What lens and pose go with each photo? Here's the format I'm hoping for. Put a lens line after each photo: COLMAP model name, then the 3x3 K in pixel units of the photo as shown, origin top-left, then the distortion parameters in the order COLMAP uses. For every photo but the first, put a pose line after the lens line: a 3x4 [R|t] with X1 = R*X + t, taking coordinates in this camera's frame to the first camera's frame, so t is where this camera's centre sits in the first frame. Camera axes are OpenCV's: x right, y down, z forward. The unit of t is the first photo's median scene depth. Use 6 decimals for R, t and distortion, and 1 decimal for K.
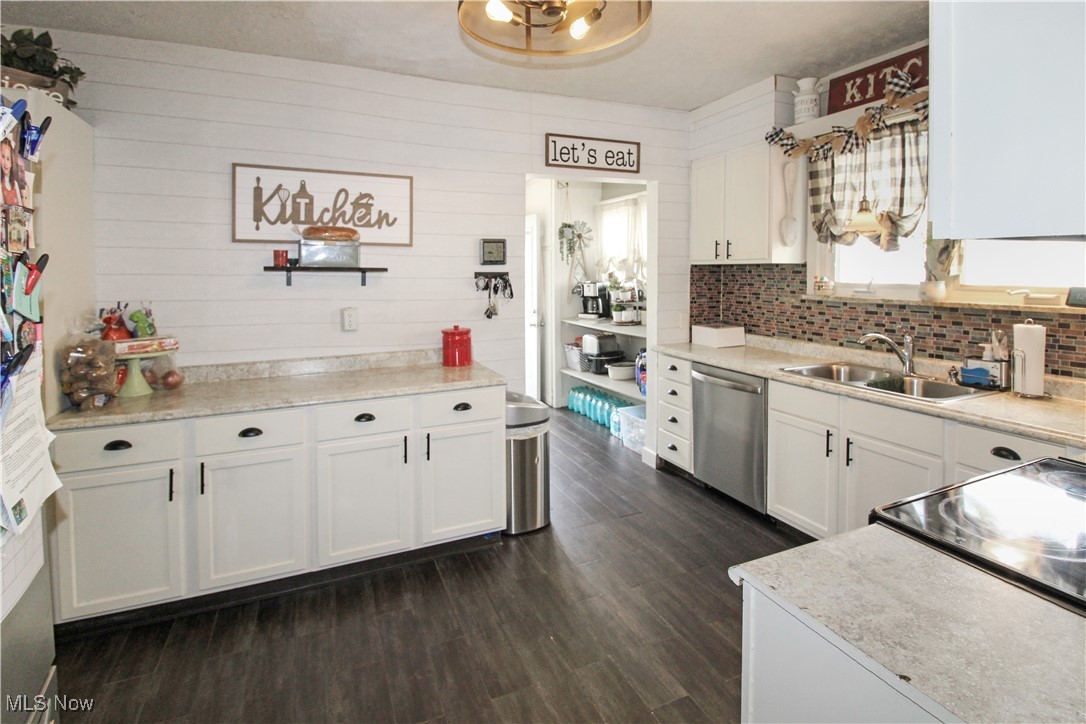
lens RADIAL K [[536.2, 0, 558.8], [0, 536.2, 288.7], [0, 0, 1]] dist [0.001955, -0.013734]
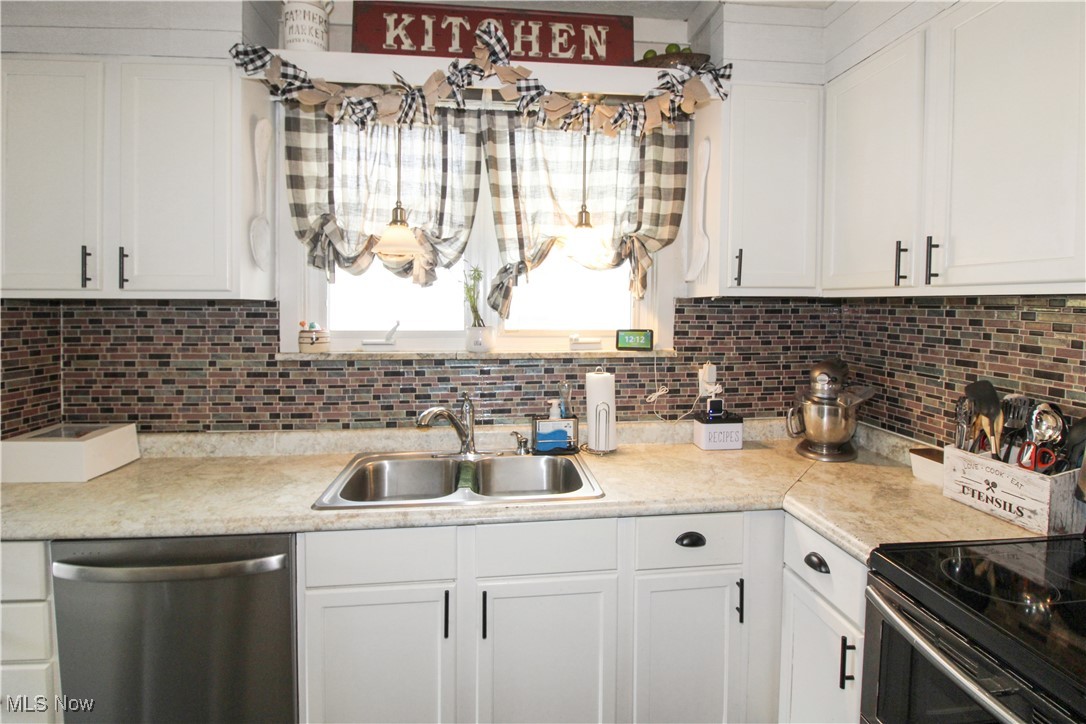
lens RADIAL K [[526.0, 0, 541.1], [0, 526.0, 323.8], [0, 0, 1]] dist [-0.000923, -0.014285]
pose [[0.323938, -0.023171, 0.945795, 0.005321], [0.027933, 0.999498, 0.014920, -0.025012], [-0.945666, 0.021585, 0.324422, 0.623852]]
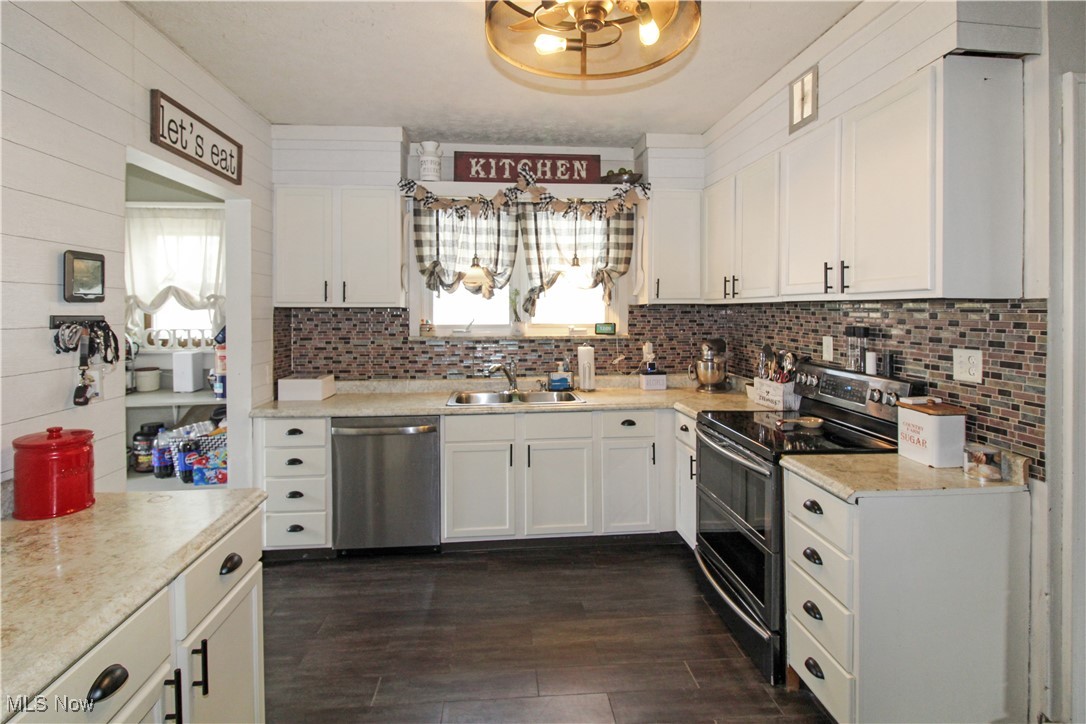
lens RADIAL K [[521.6, 0, 541.1], [0, 521.6, 321.4], [0, 0, 1]] dist [0.026230, -0.019411]
pose [[0.341233, -0.008141, 0.939944, -0.517363], [0.033981, 0.999416, -0.003681, -0.006821], [-0.939364, 0.033196, 0.341310, 0.449406]]
